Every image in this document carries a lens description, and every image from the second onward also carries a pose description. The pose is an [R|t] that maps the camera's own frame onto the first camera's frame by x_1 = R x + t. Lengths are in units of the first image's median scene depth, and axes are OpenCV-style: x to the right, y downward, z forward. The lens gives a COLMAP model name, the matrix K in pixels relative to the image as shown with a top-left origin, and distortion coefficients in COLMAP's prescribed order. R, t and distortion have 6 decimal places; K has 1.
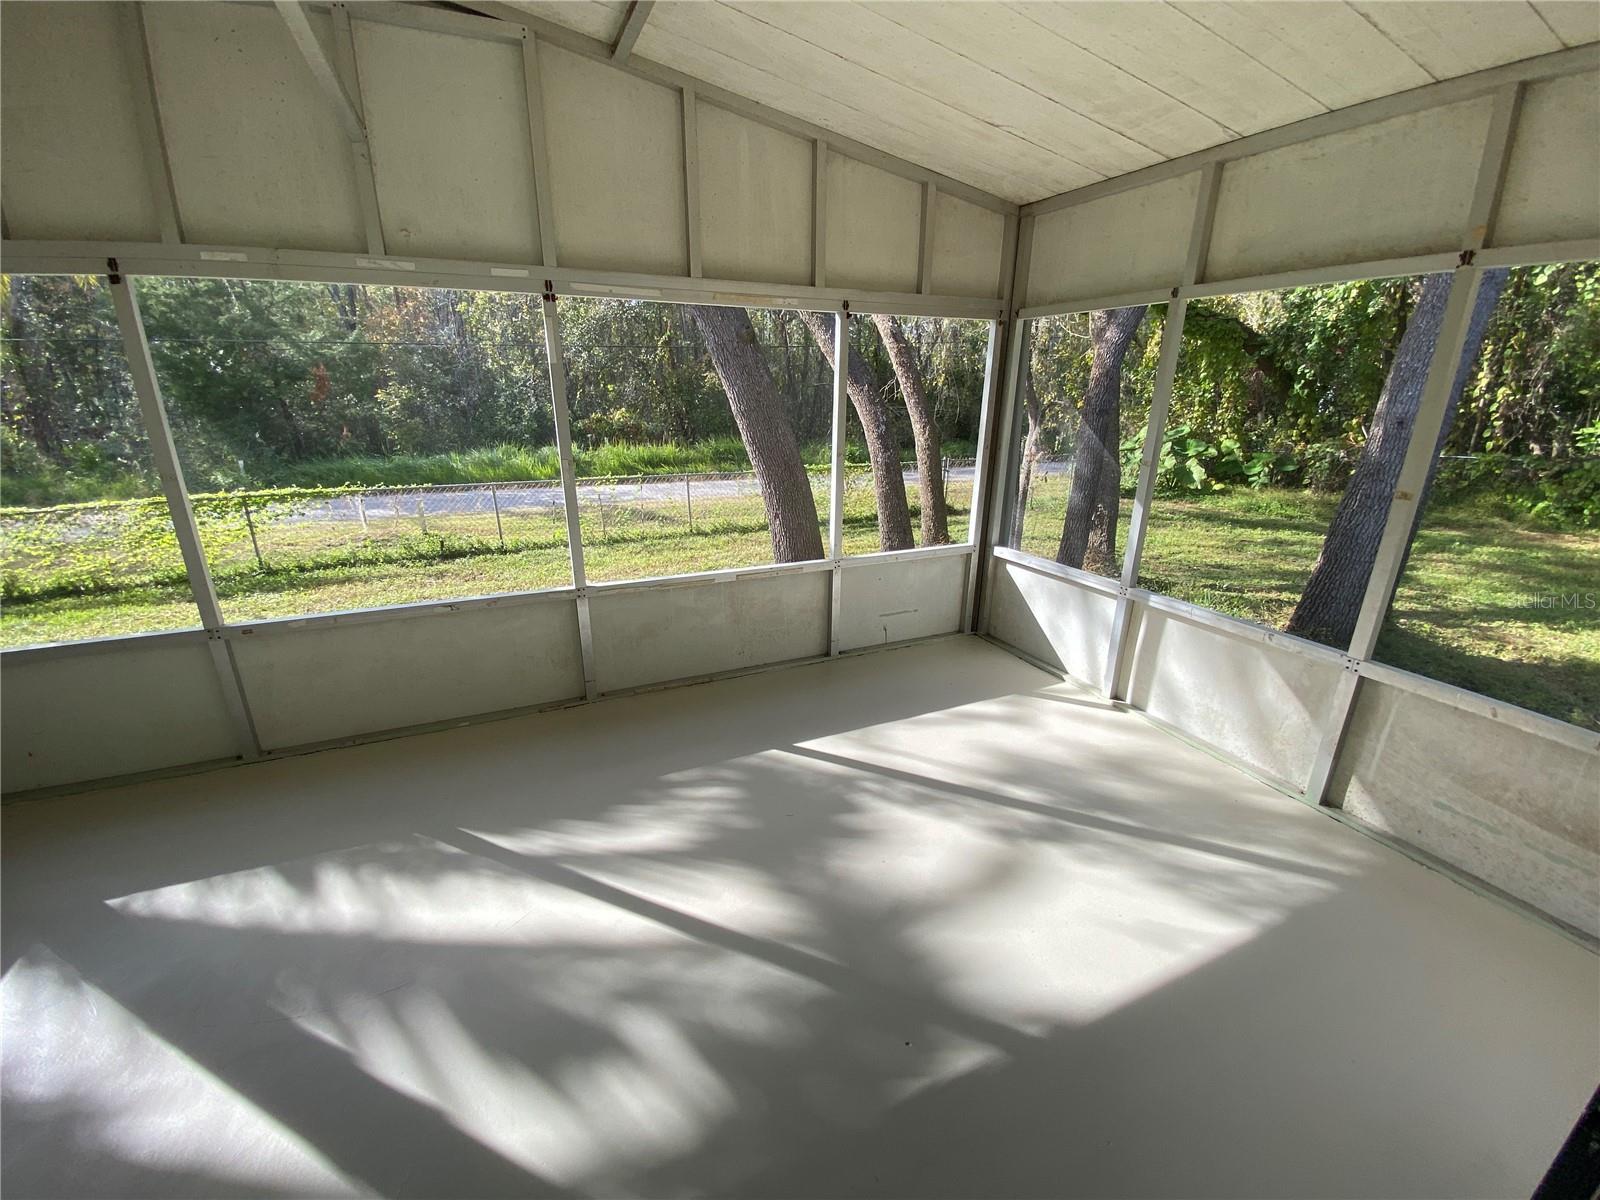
lens RADIAL K [[644.1, 0, 799.2], [0, 644.1, 605.7], [0, 0, 1]] dist [0.016713, -0.017720]
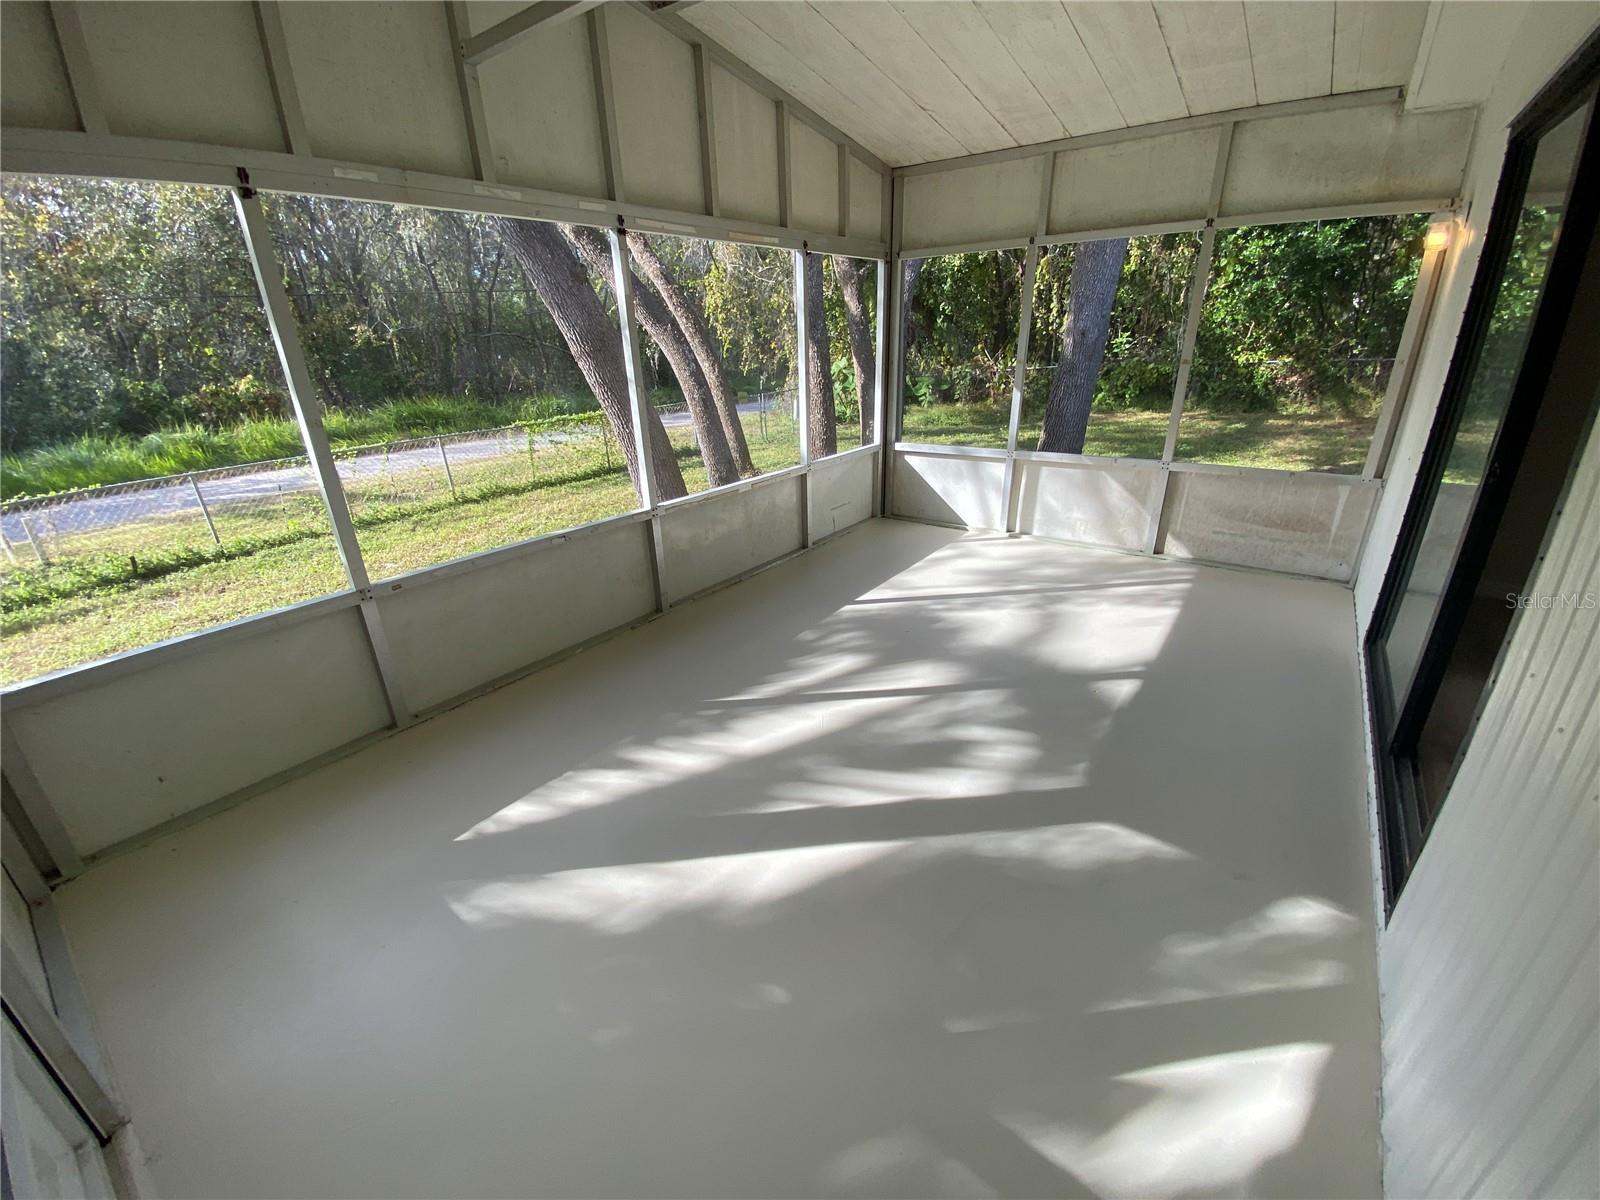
lens RADIAL K [[644.7, 0, 796.6], [0, 644.7, 604.4], [0, 0, 1]] dist [0.031958, -0.028172]
pose [[0.876715, -0.216072, 0.429749, -0.576473], [0.187807, 0.976281, 0.107722, 0.055413], [-0.442832, -0.013732, 0.896500, -0.089840]]
